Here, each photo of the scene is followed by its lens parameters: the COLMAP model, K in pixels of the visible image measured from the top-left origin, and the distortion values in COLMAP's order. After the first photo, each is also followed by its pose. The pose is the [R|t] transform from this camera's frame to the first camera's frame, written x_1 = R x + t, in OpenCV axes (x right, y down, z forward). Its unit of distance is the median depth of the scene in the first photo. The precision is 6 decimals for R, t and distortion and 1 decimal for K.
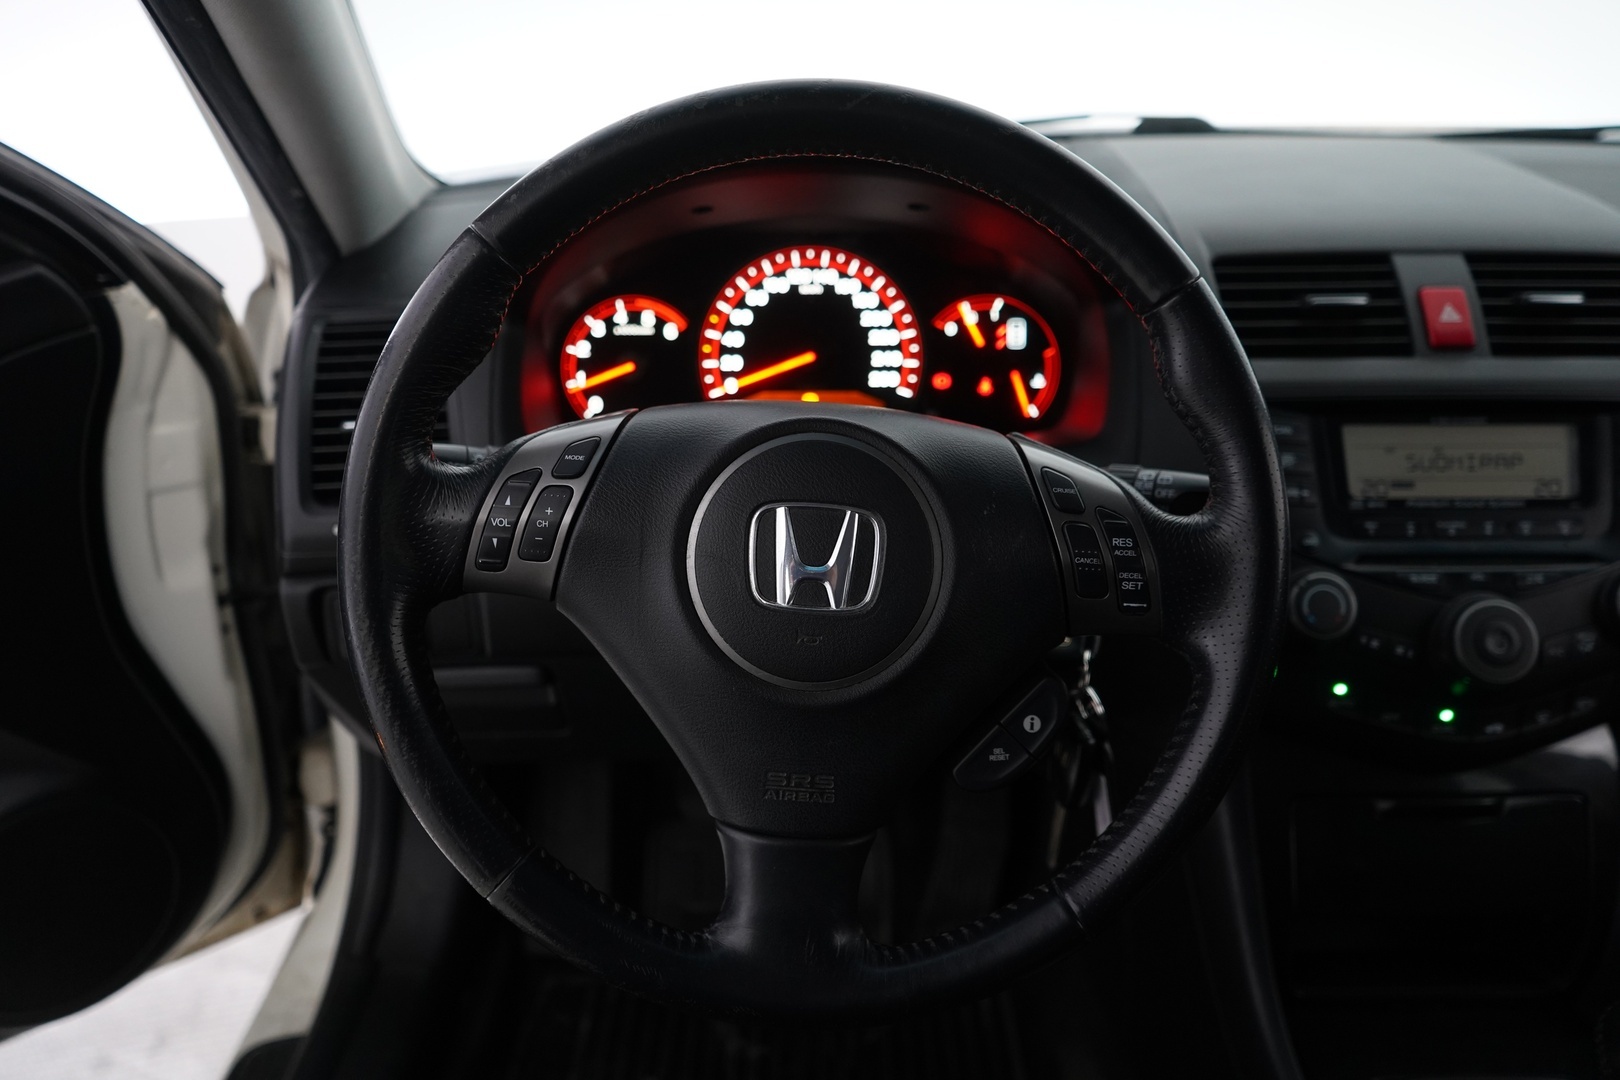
lens RADIAL K [[1279.9, 0, 817.7], [0, 1279.9, 545.6], [0, 0, 1]] dist [-0.015219, 0.015233]
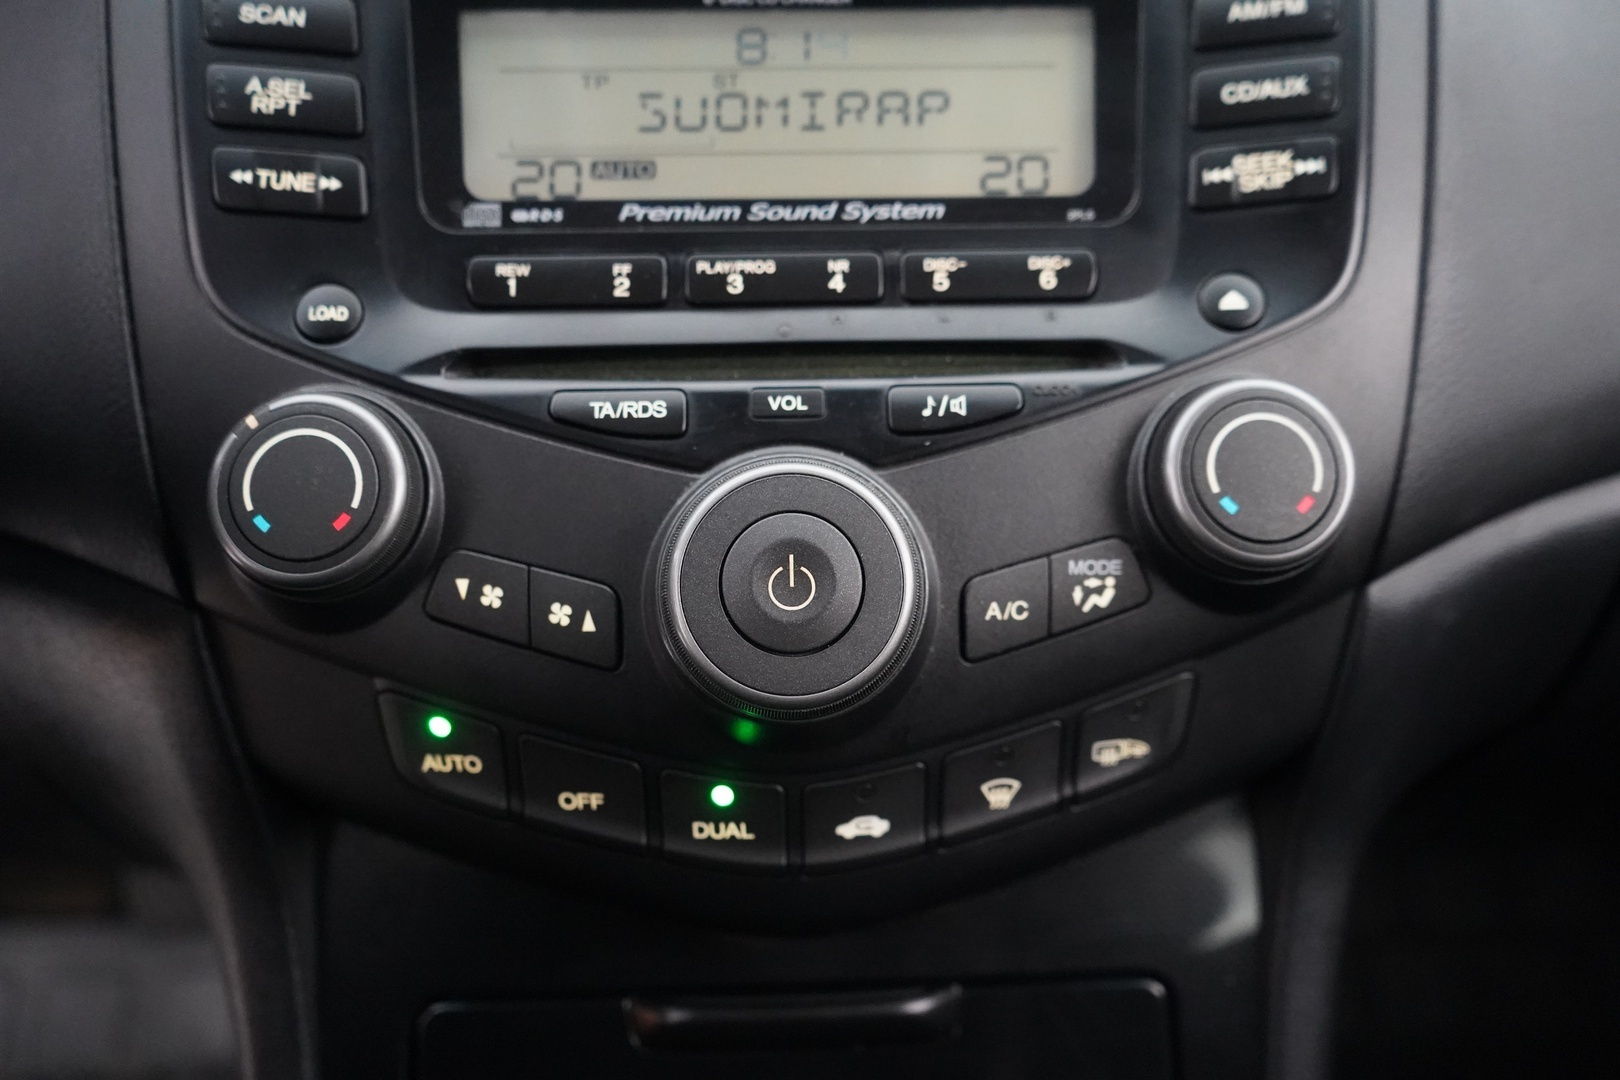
lens RADIAL K [[1279.9, 0, 821.5], [0, 1279.9, 533.9], [0, 0, 1]] dist [-0.015219, 0.015233]
pose [[0.999455, -0.012744, 0.030458, 0.503462], [0.013150, 0.999827, -0.013154, 0.063958], [-0.030285, 0.013548, 0.999449, 0.630638]]
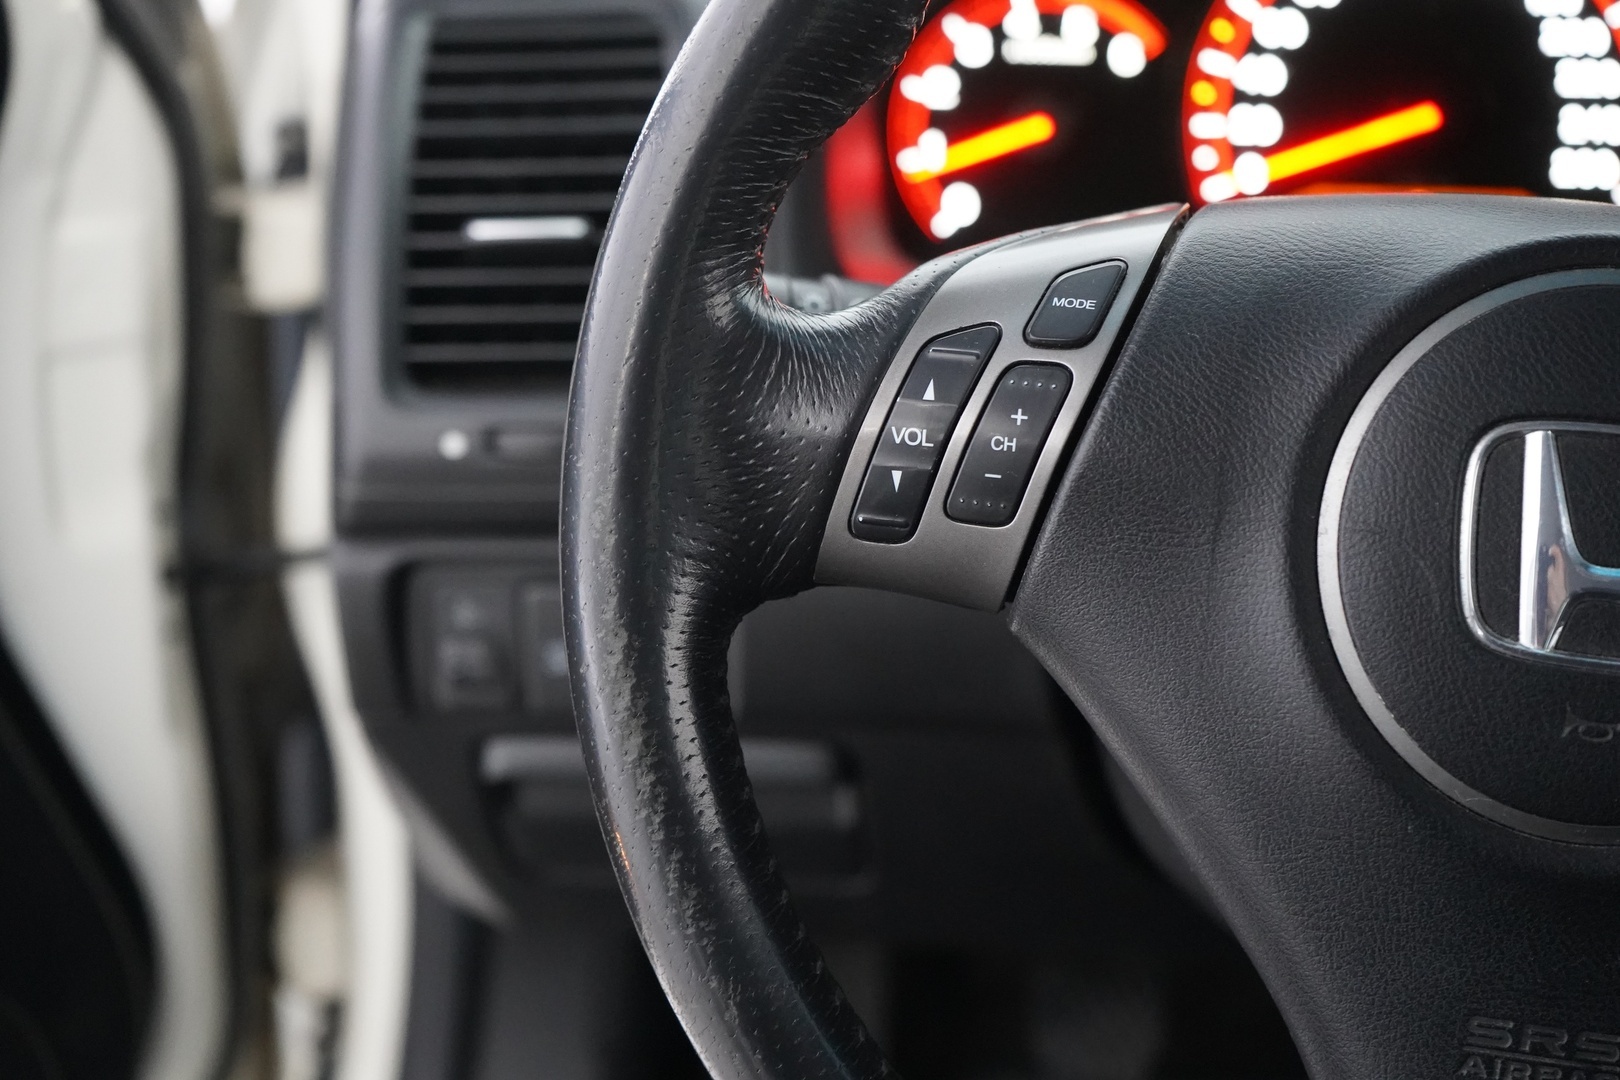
lens RADIAL K [[2553.5, 0, 802.5], [0, 2553.5, 530.4], [0, 0, 1]] dist [0.000504, 0.000000]
pose [[0.989265, 0.046872, -0.138410, -0.111552], [-0.046054, 0.998897, 0.009112, 0.006237], [0.138685, -0.002640, 0.990333, 0.054900]]
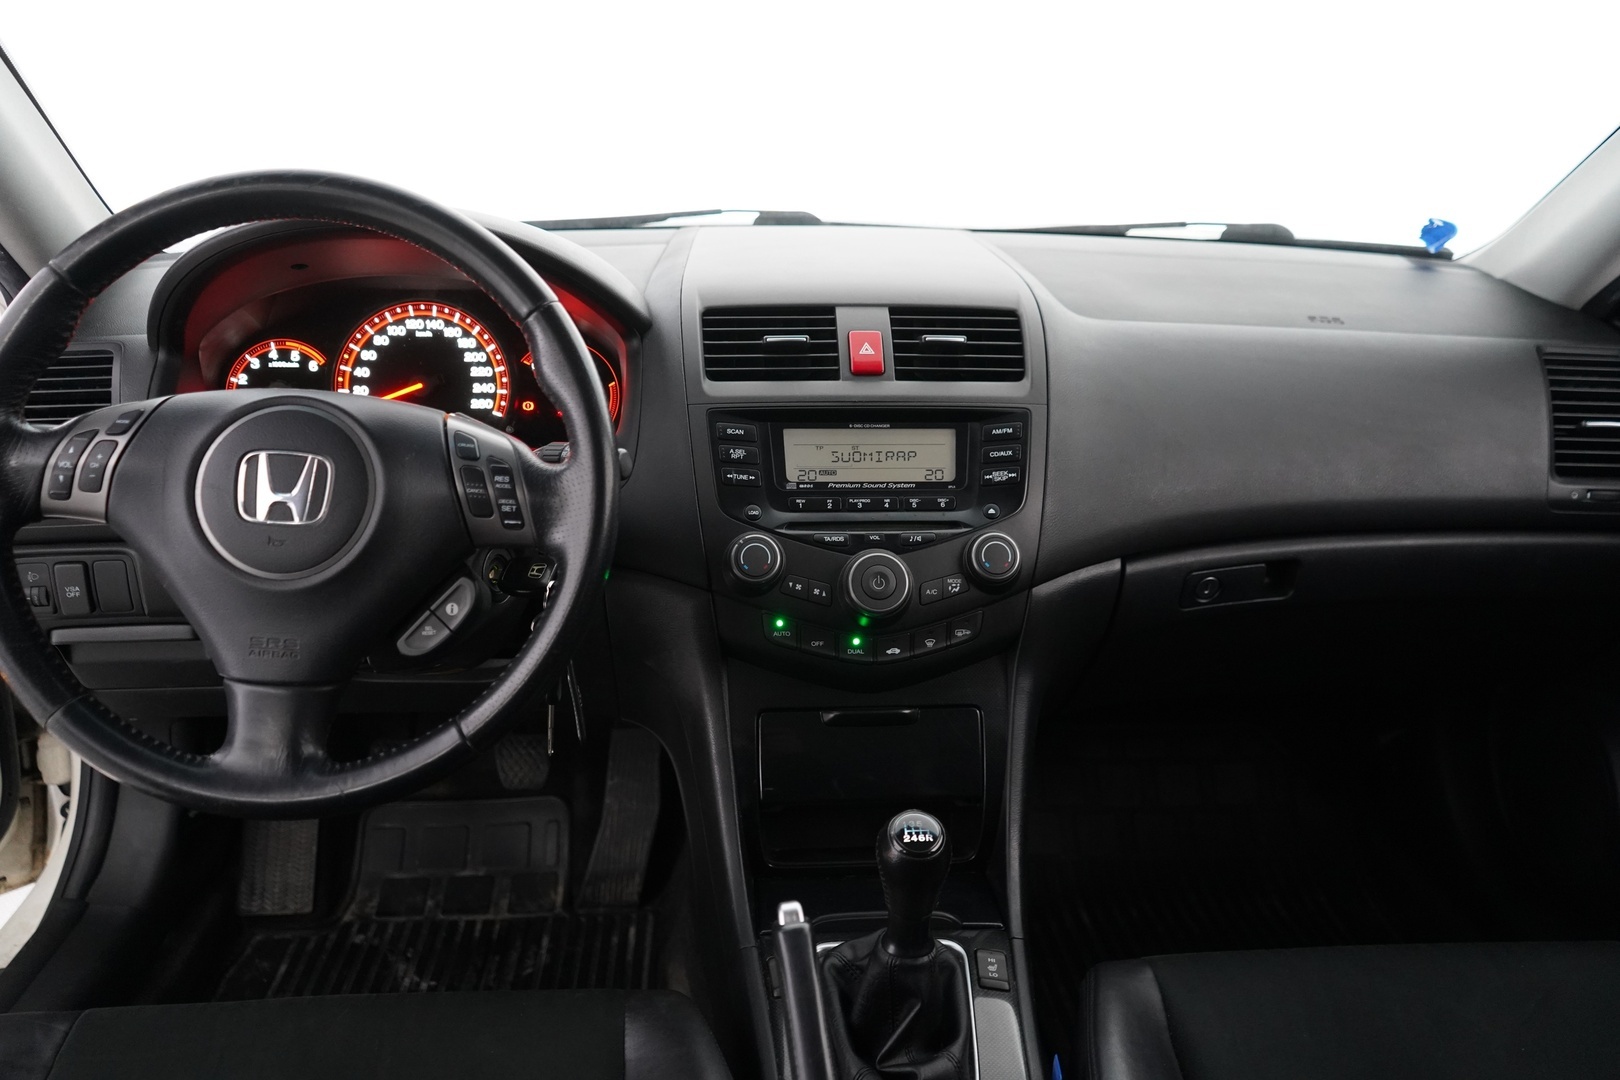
lens RADIAL K [[1279.9, 0, 817.3], [0, 1279.9, 546.5], [0, 0, 1]] dist [-0.015219, 0.015233]
pose [[0.997695, -0.001857, 0.067835, 0.355319], [0.007136, 0.996954, -0.077662, 0.136096], [-0.067485, 0.077967, 0.994669, -0.342576]]
